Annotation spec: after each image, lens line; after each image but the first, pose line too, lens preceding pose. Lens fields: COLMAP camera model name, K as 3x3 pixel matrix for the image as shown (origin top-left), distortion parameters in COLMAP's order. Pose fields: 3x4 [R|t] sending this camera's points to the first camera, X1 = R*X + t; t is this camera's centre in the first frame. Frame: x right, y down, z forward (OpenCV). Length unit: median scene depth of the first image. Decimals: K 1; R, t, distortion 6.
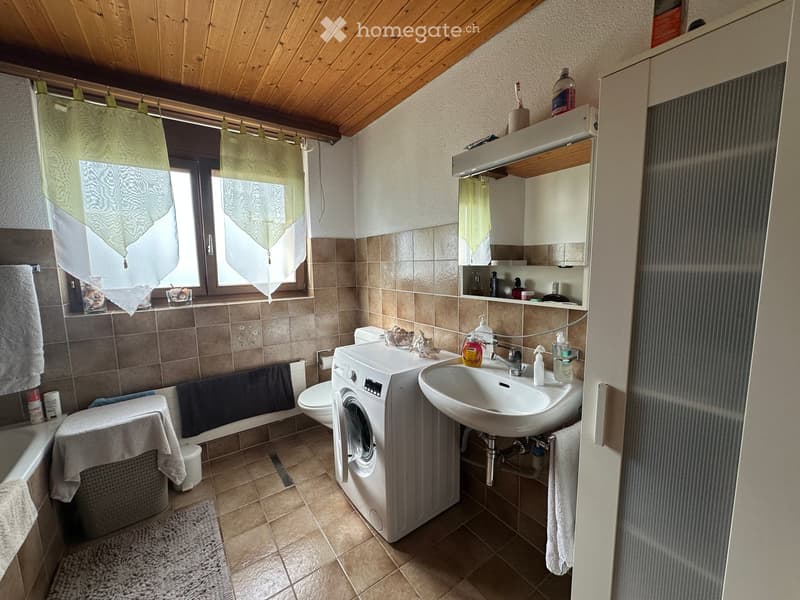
lens RADIAL K [[317.8, 0, 402.4], [0, 317.8, 300.7], [0, 0, 1]] dist [-0.002636, -0.000130]
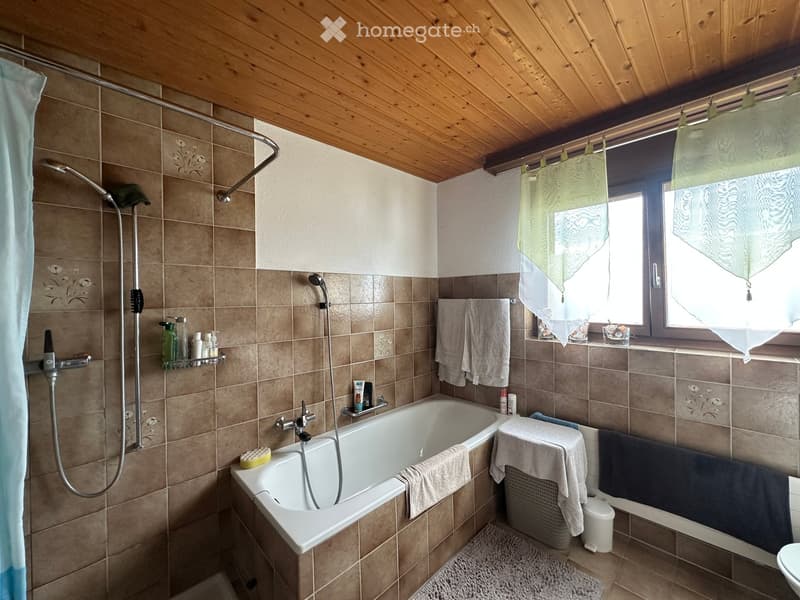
lens RADIAL K [[317.8, 0, 402.3], [0, 317.8, 300.1], [0, 0, 1]] dist [-0.002636, -0.000130]
pose [[0.149838, 0.025231, -0.988389, 0.111530], [-0.103979, 0.994533, 0.009624, -0.059274], [0.983228, 0.101330, 0.151642, 0.266024]]
